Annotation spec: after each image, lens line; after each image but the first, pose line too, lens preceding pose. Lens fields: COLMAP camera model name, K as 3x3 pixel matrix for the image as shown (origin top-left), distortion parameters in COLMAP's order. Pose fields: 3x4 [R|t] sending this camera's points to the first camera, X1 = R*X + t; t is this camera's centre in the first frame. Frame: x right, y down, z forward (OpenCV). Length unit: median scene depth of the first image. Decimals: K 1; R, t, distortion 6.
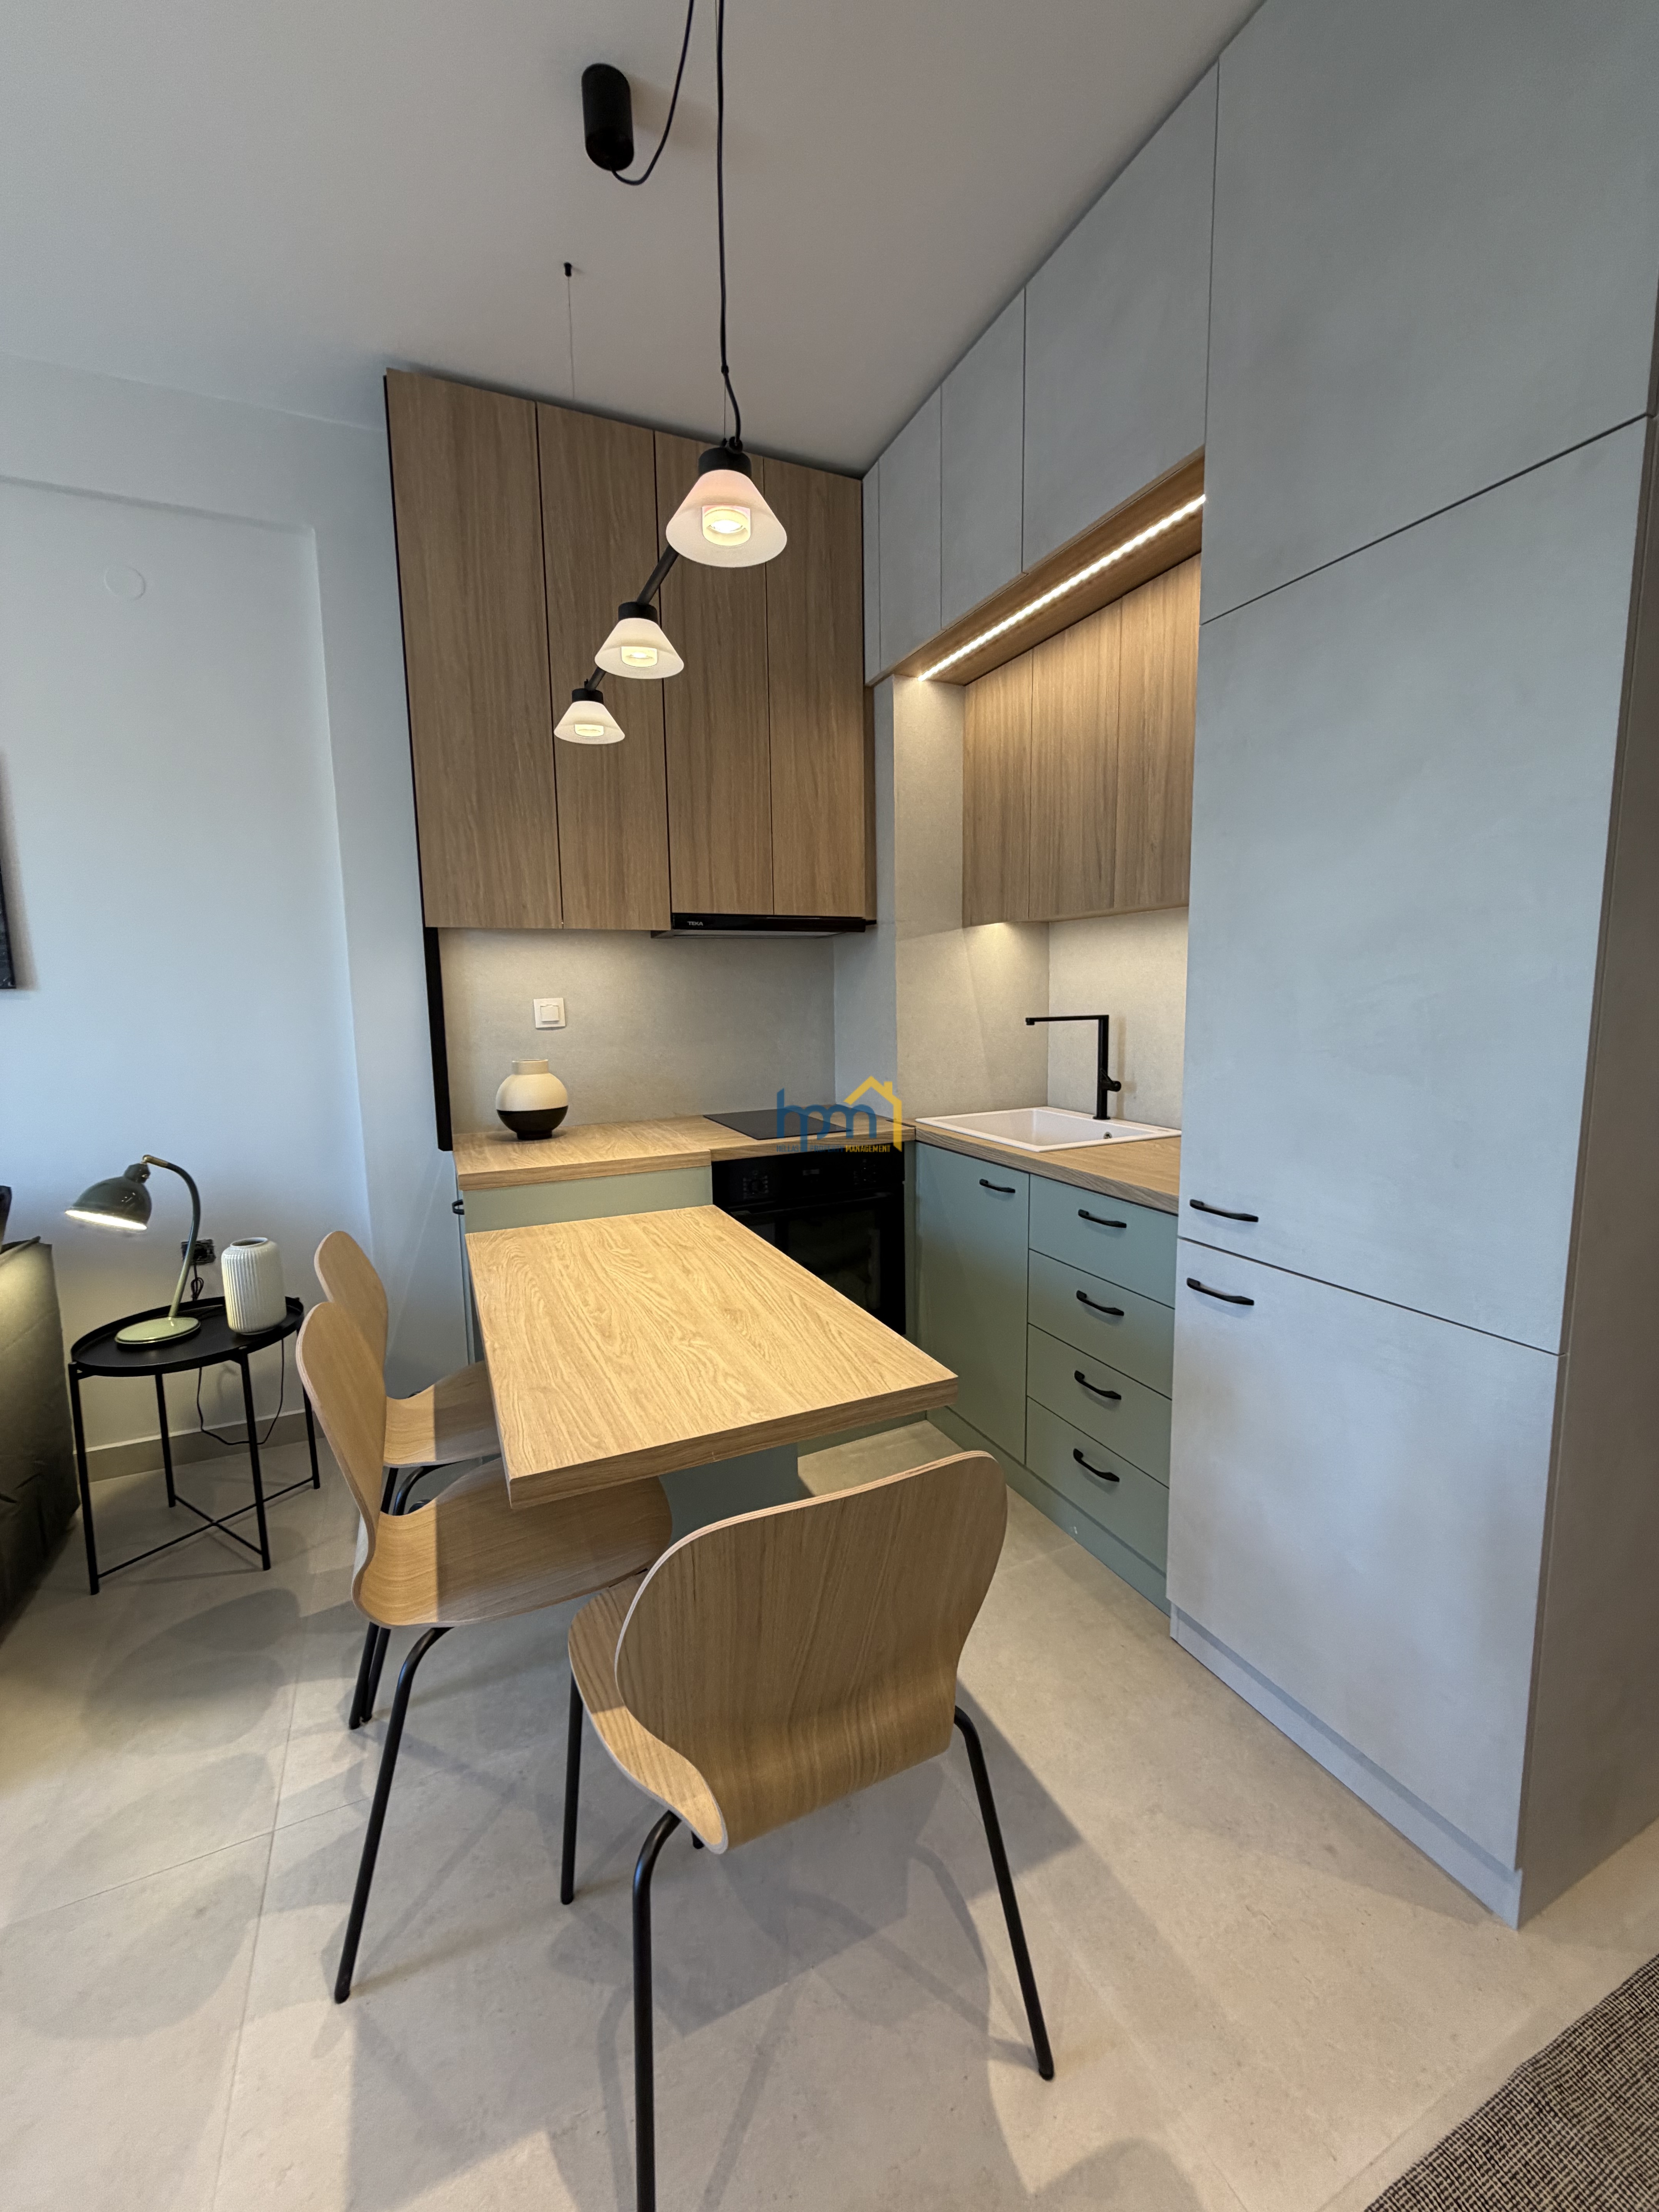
lens RADIAL K [[879.1, 0, 827.9], [0, 879.1, 1105.6], [0, 0, 1]] dist [0.002762, -0.000851]
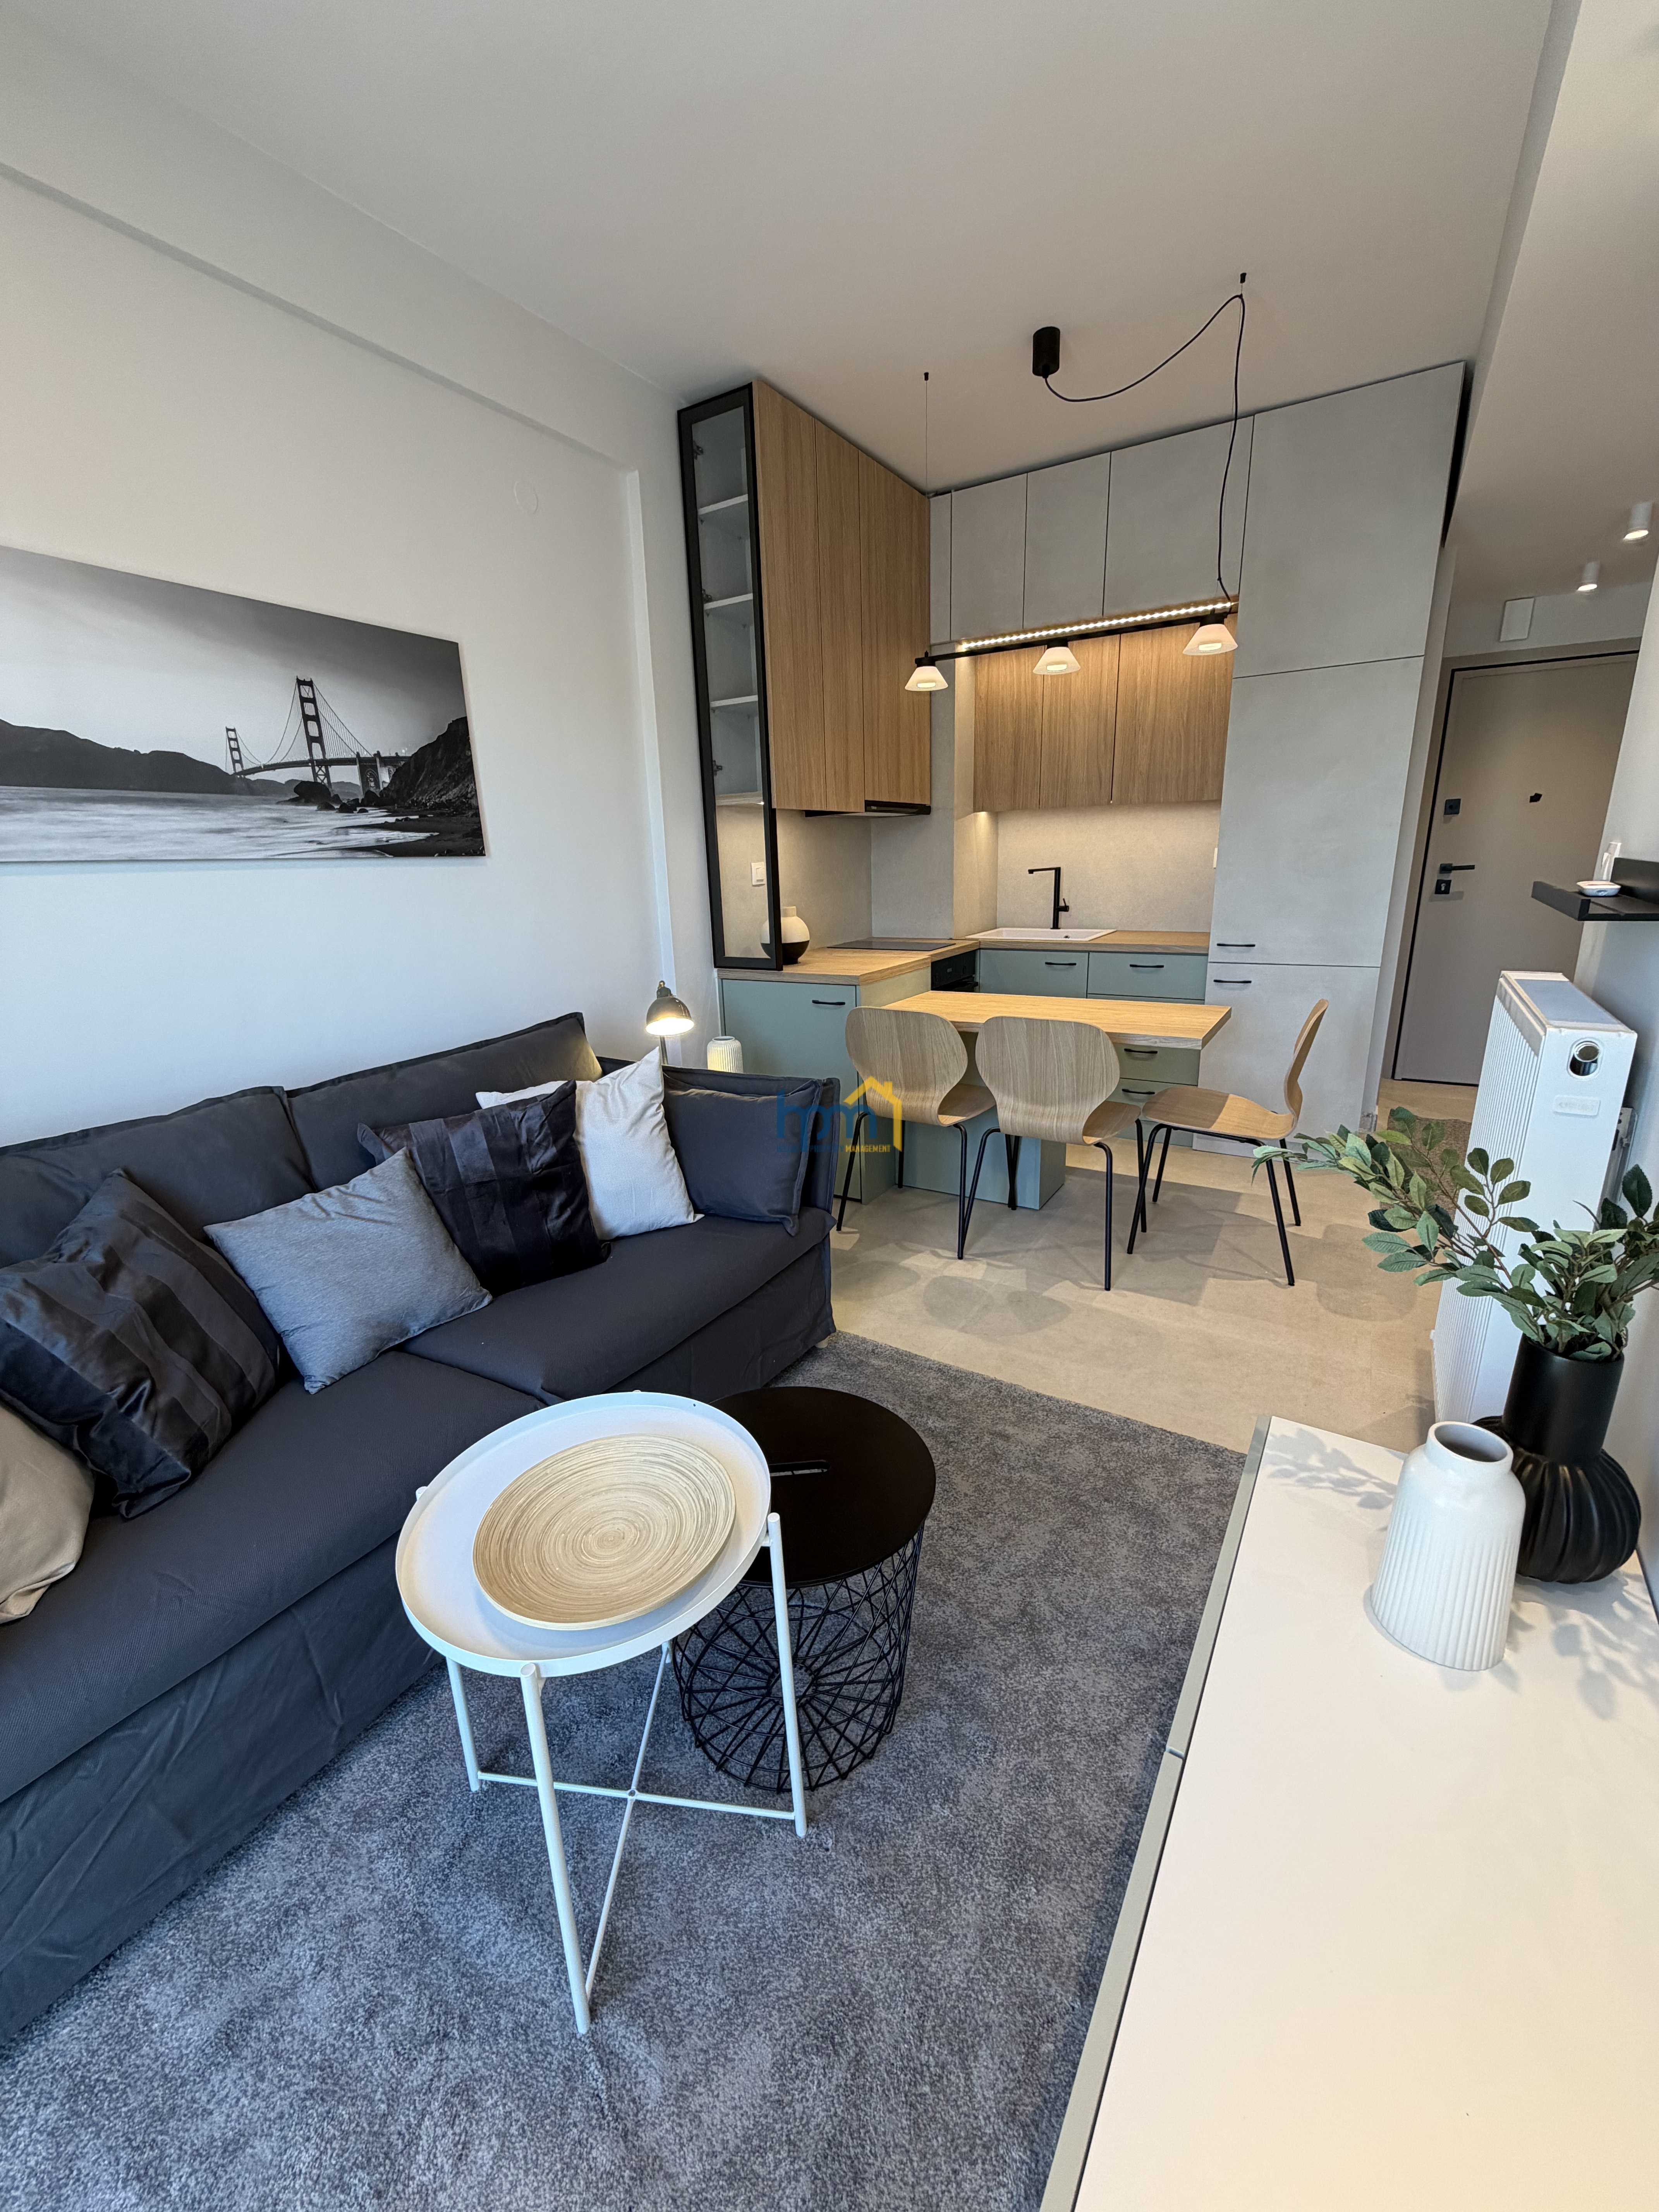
lens RADIAL K [[879.1, 0, 828.4], [0, 879.1, 1104.1], [0, 0, 1]] dist [0.002762, -0.000851]
pose [[0.828739, -0.161503, 0.535825, -1.210682], [0.089636, 0.983399, 0.157770, 0.047896], [-0.552410, -0.082721, 0.829458, -0.250793]]
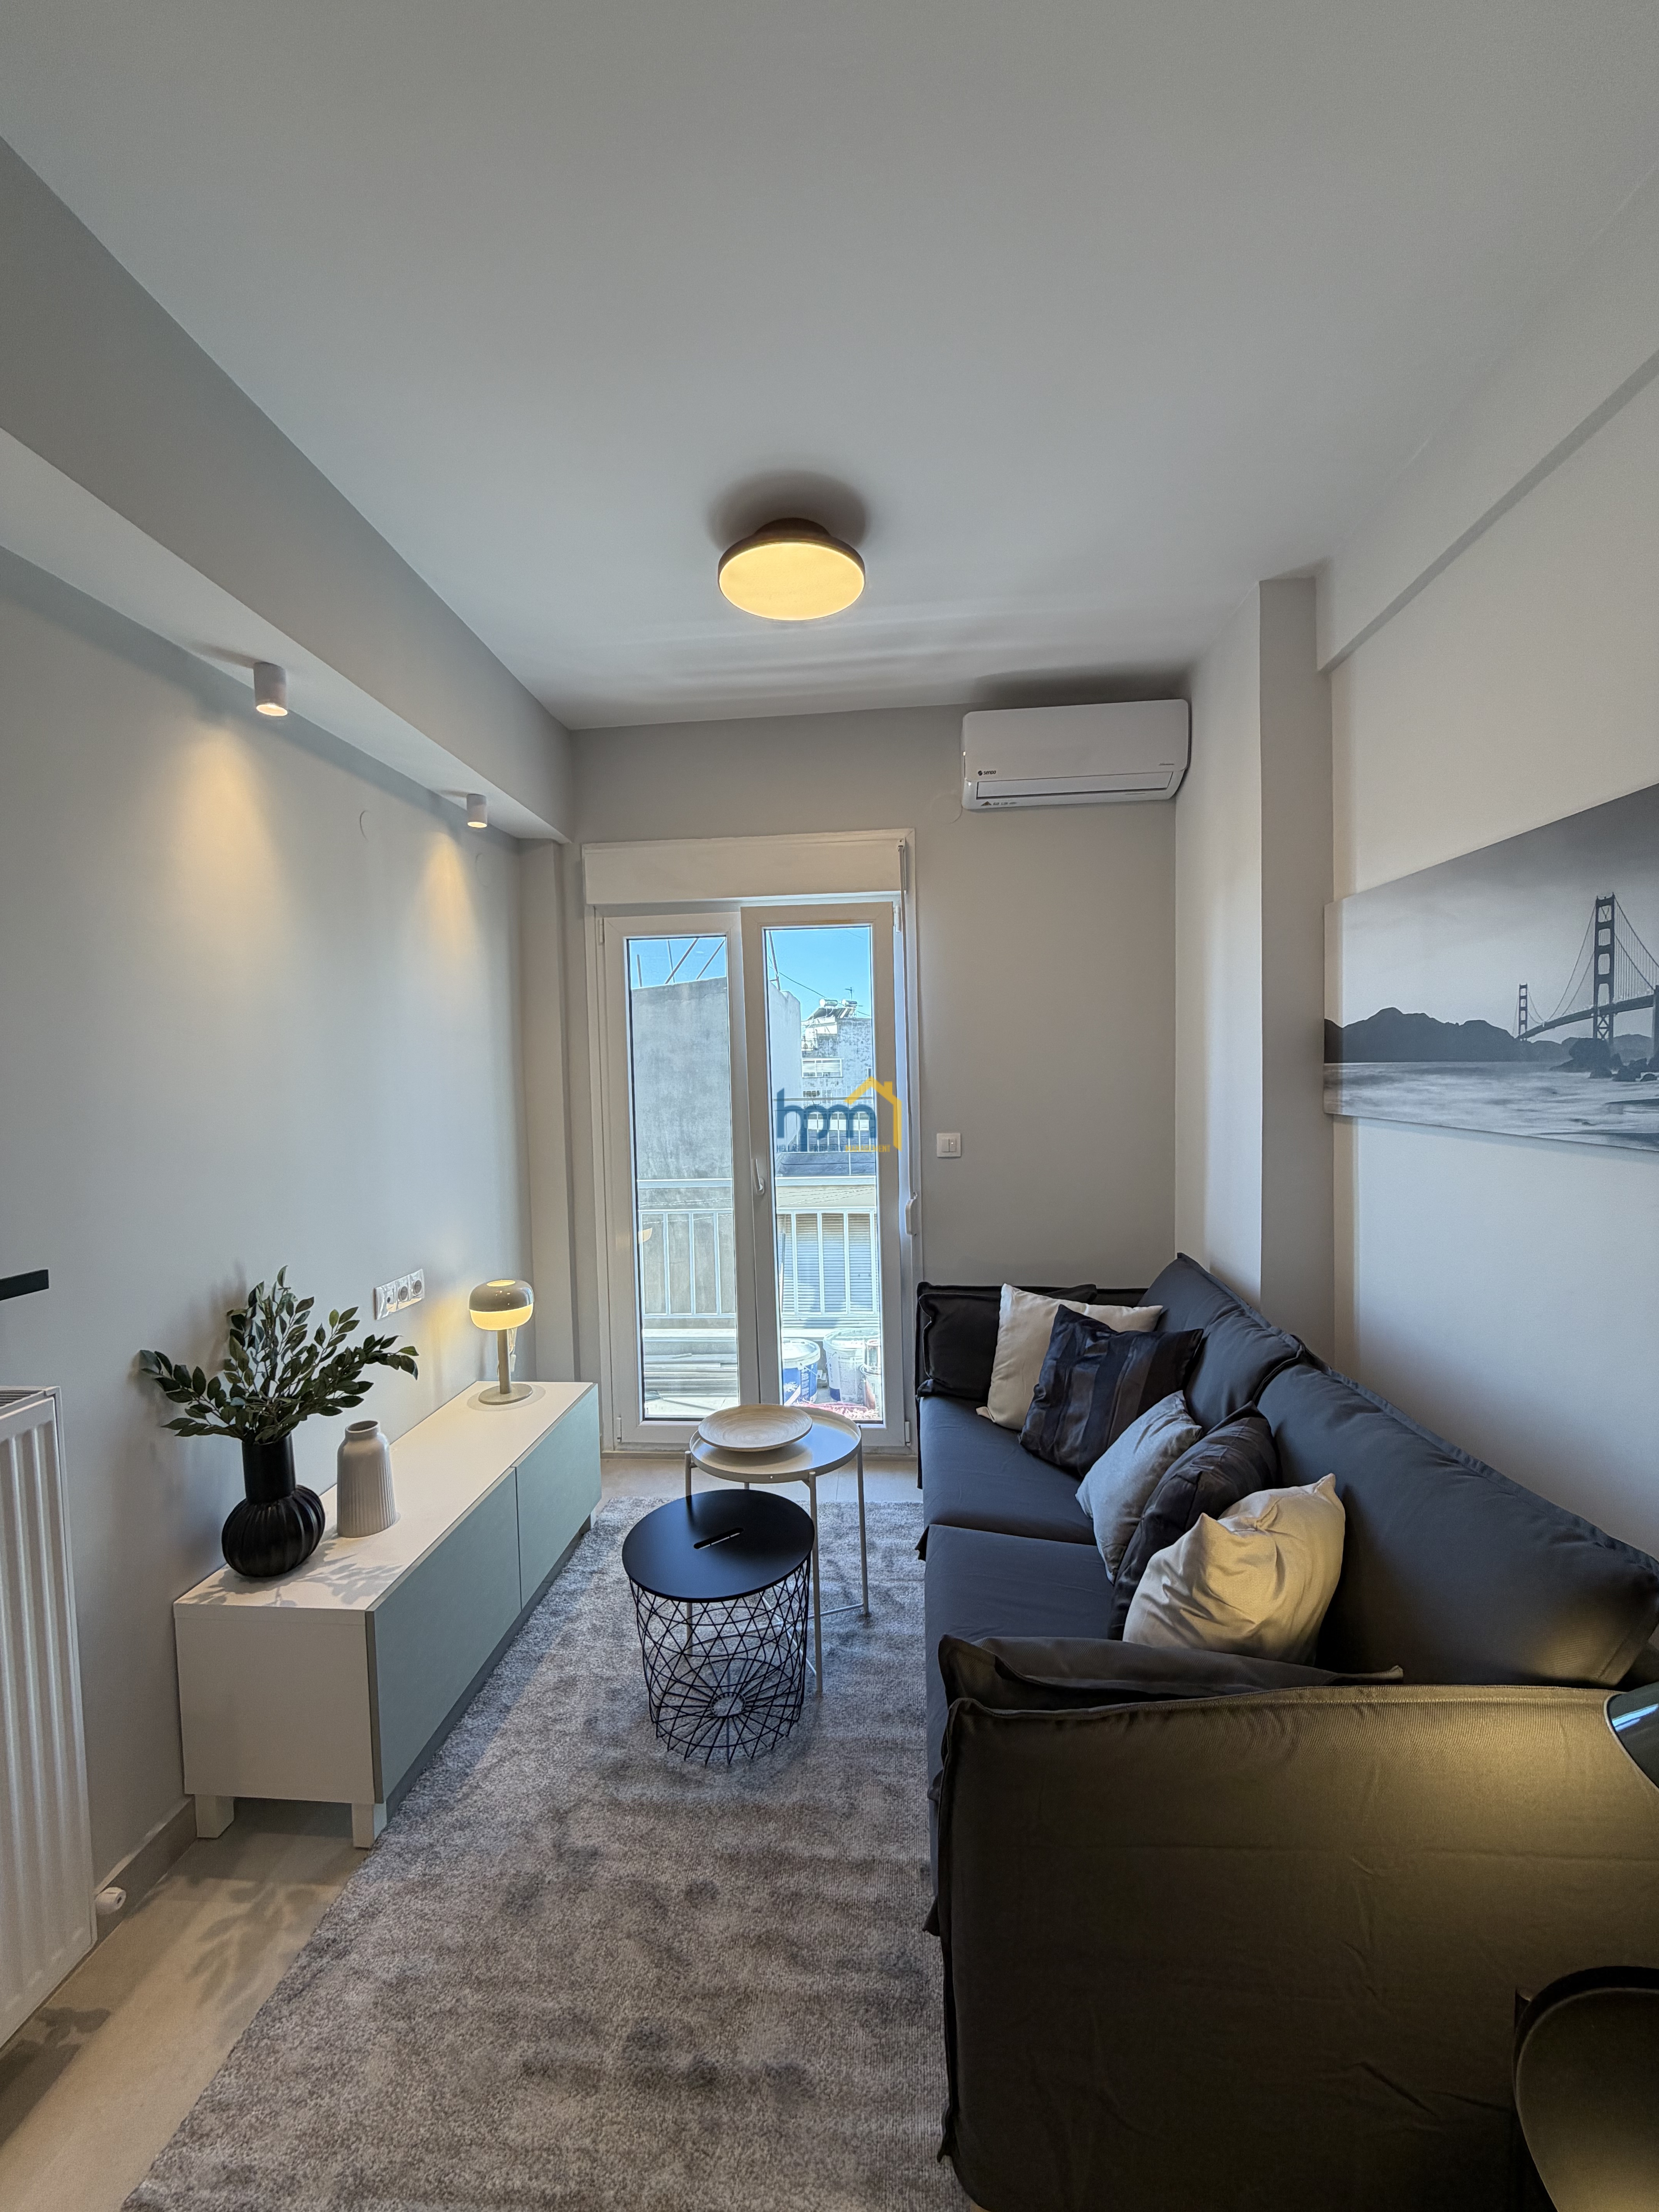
lens RADIAL K [[879.1, 0, 828.3], [0, 879.1, 1103.8], [0, 0, 1]] dist [0.002762, -0.000851]
pose [[-0.480752, 0.061004, -0.874732, -0.241030], [-0.082413, 0.990018, 0.114339, -0.177548], [0.872975, 0.127058, -0.470925, 0.705368]]
